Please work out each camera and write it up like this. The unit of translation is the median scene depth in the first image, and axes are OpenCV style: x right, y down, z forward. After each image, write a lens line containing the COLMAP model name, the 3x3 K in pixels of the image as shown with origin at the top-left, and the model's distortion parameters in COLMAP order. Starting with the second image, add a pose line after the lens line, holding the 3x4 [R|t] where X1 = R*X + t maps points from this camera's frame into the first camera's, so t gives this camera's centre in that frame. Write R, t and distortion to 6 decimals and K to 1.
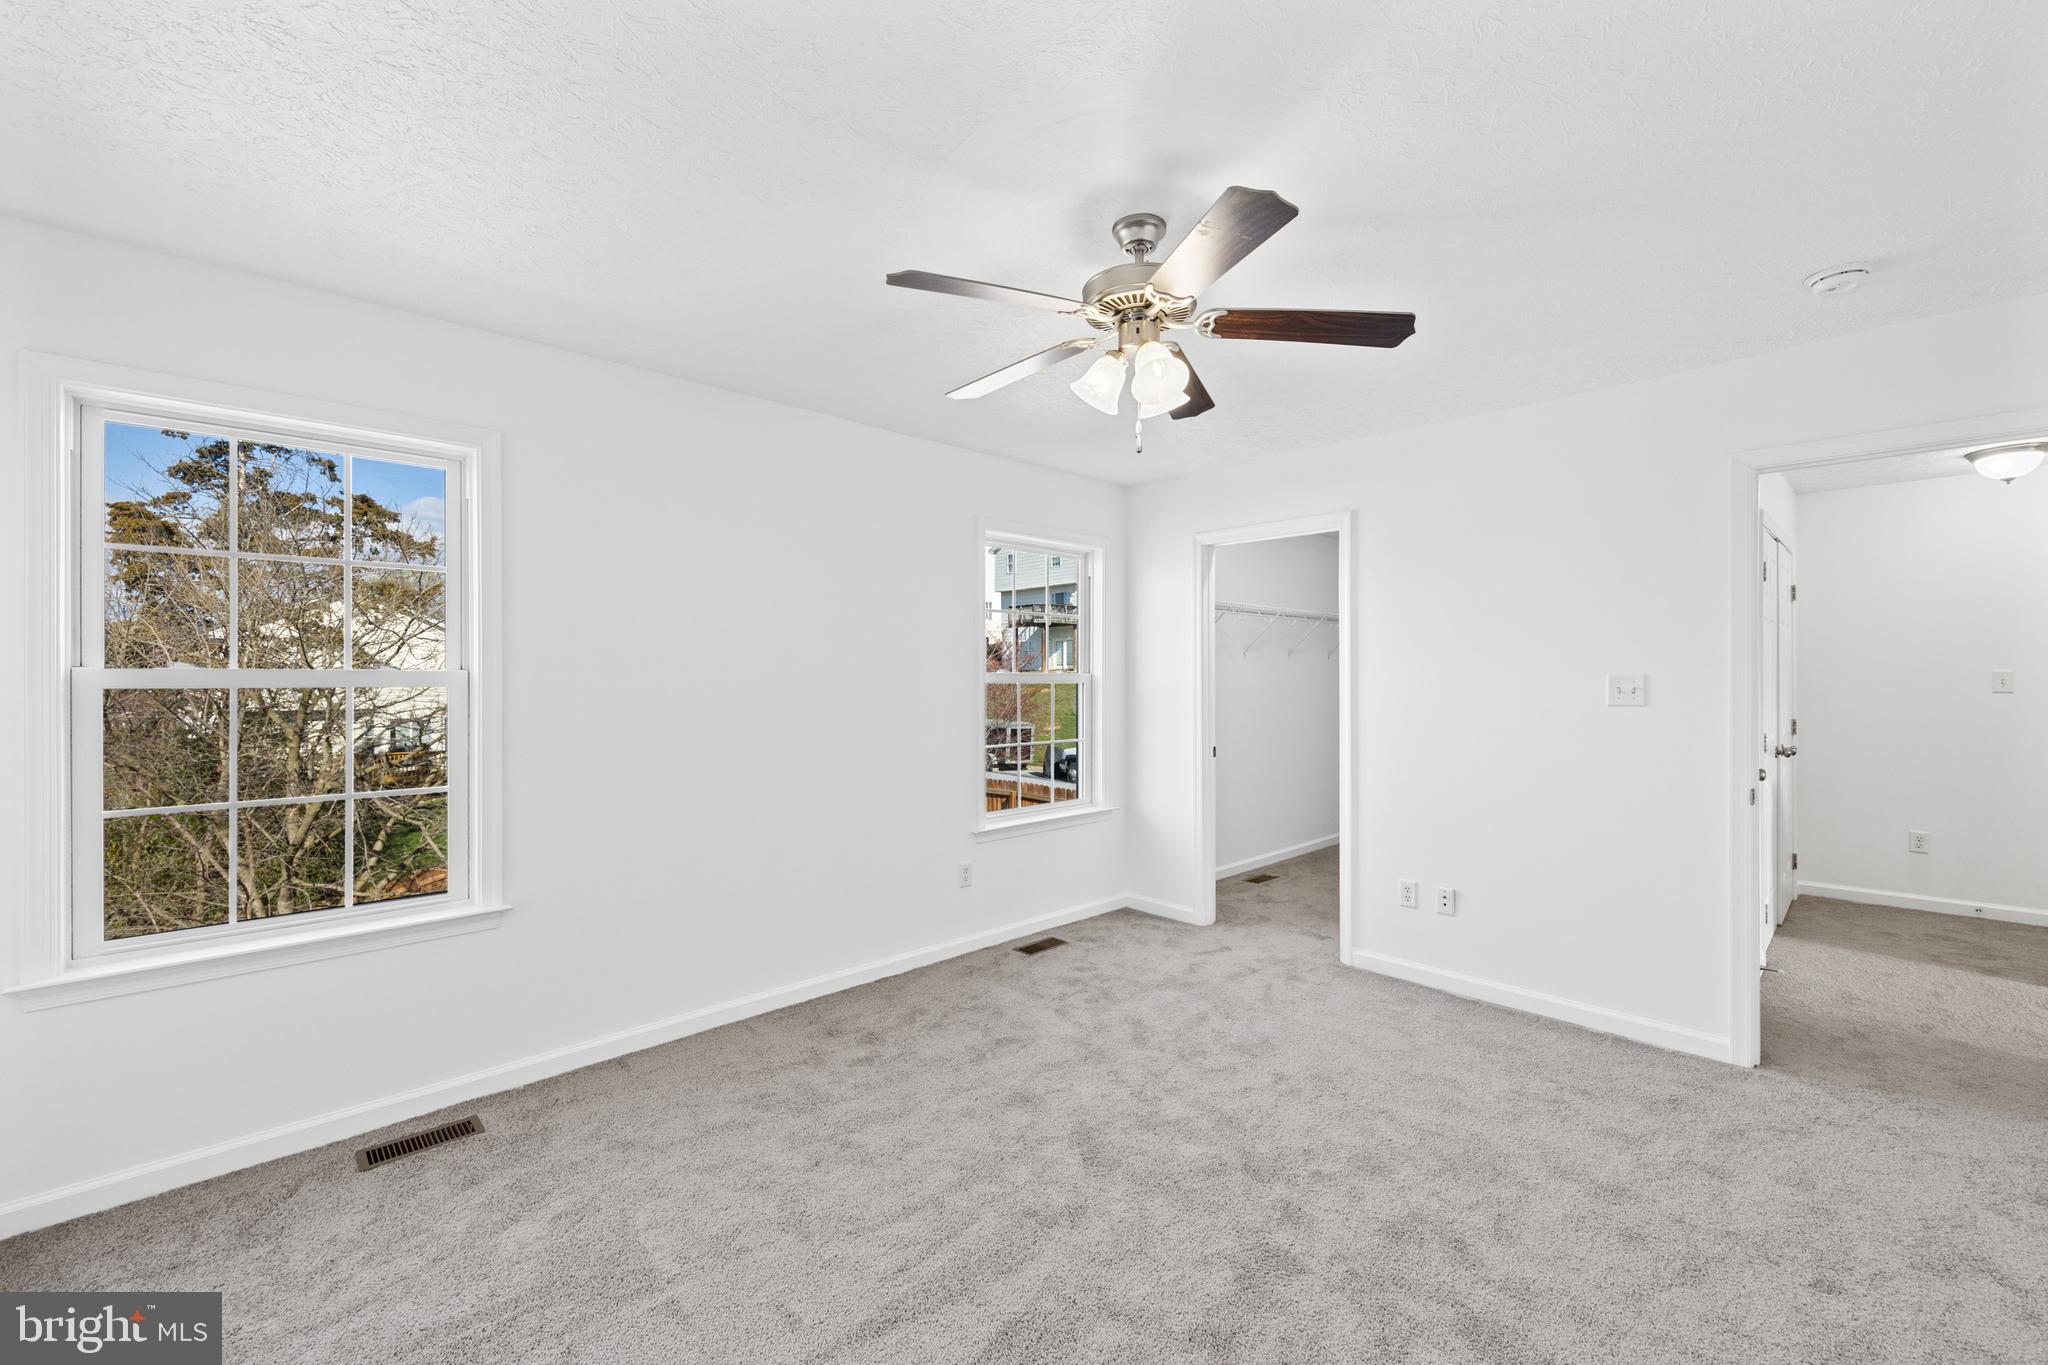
lens RADIAL K [[812.4, 0, 1022.2], [0, 812.4, 694.3], [0, 0, 1]] dist [-0.005981, -0.000148]
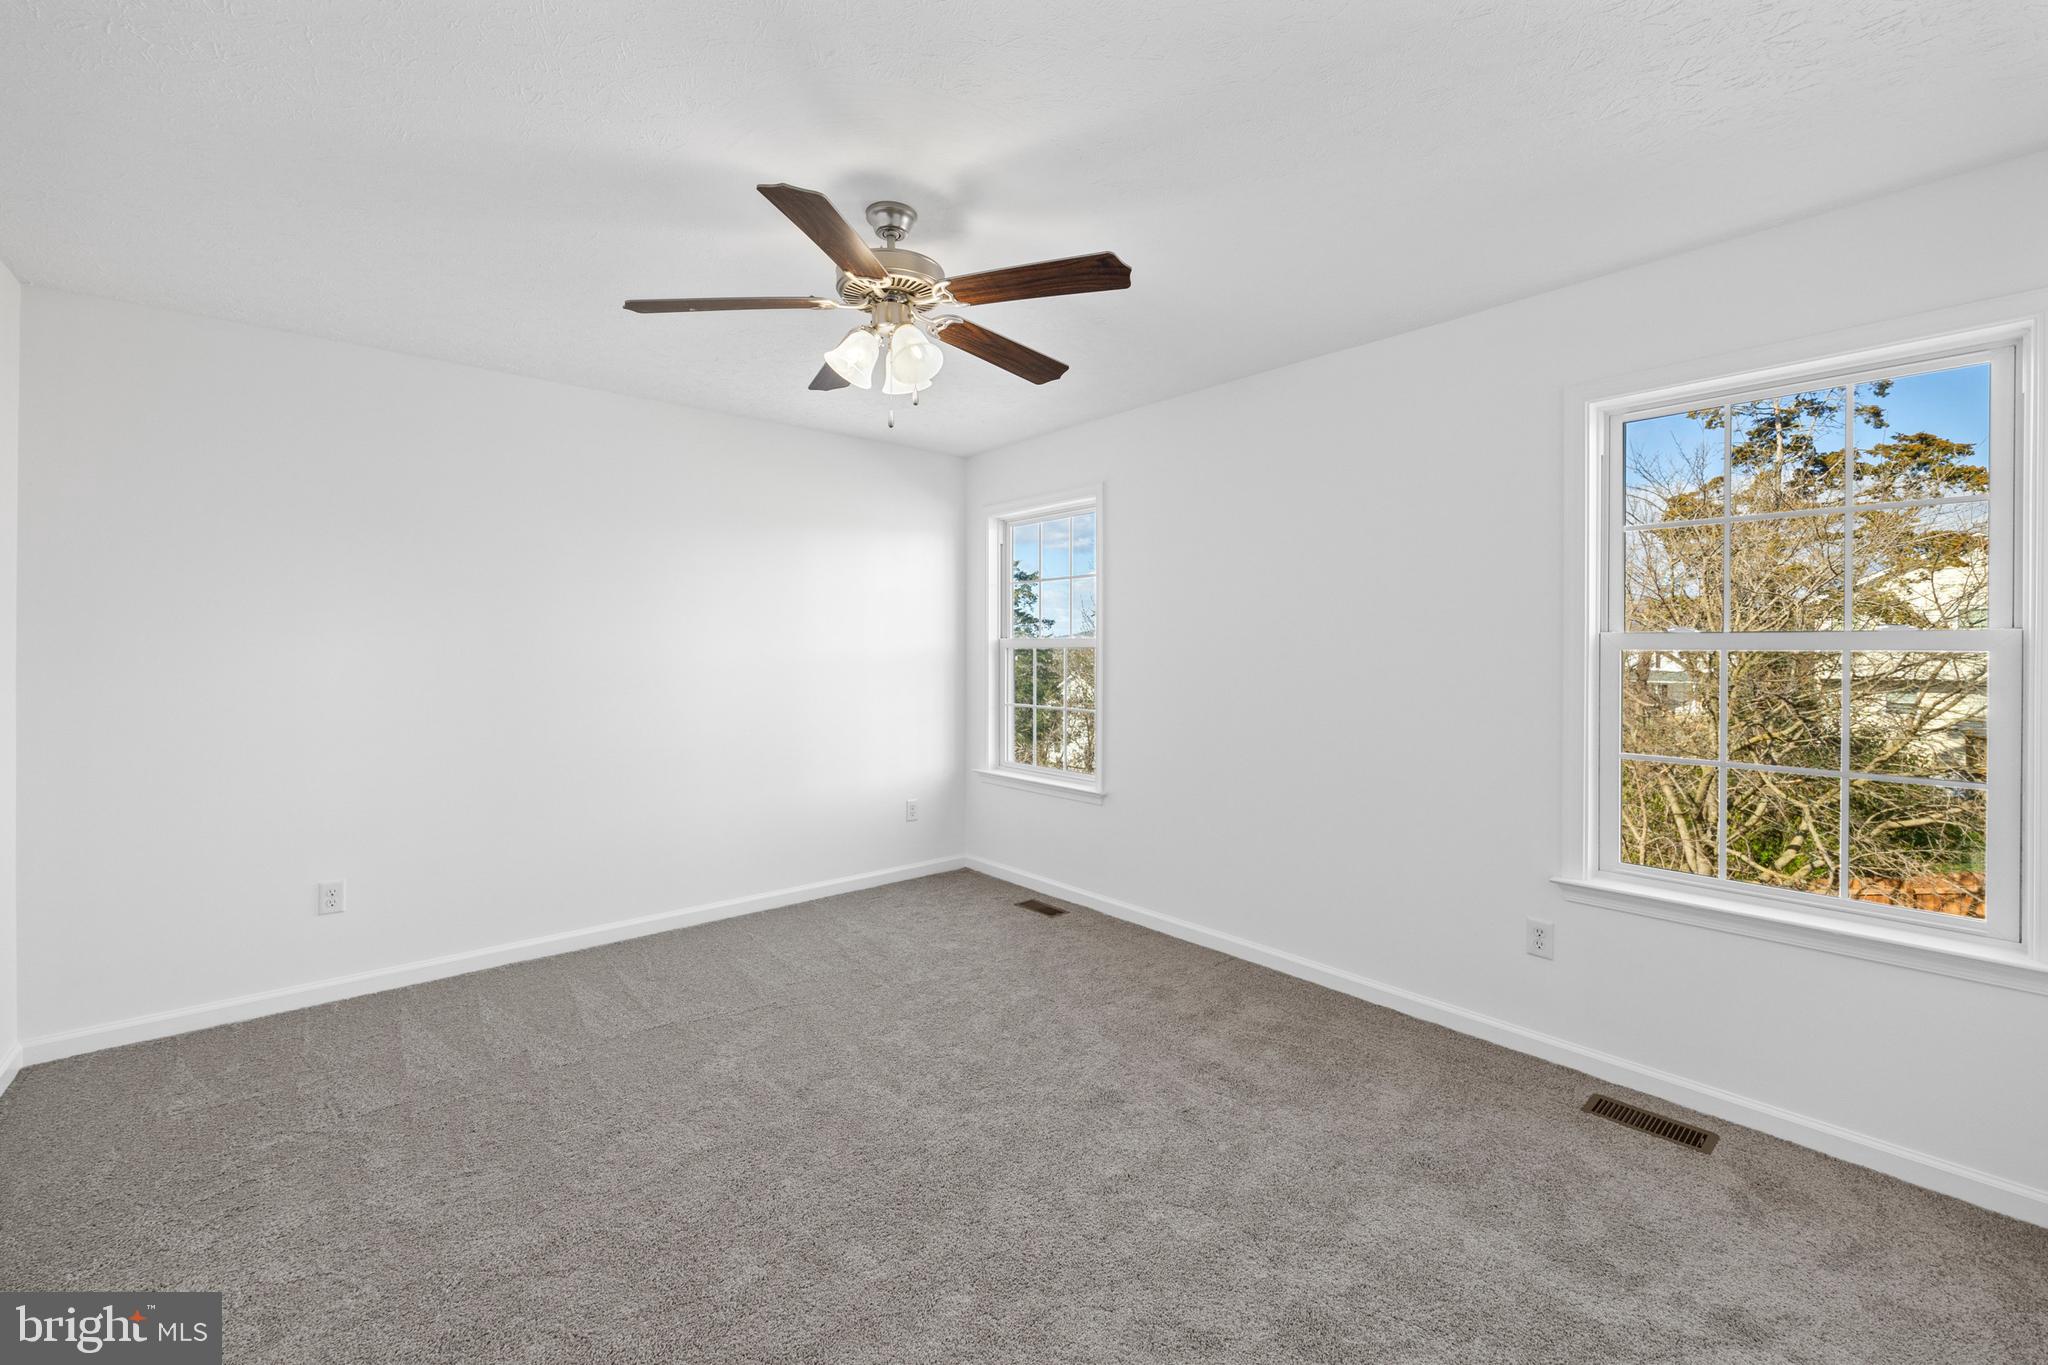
lens RADIAL K [[812.4, 0, 1009.4], [0, 812.4, 629.9], [0, 0, 1]] dist [-0.005981, -0.000148]
pose [[-0.054835, -0.025000, -0.998182, 0.519805], [-0.017122, 0.999563, -0.024094, -0.002175], [0.998349, 0.015770, -0.055239, 0.513802]]
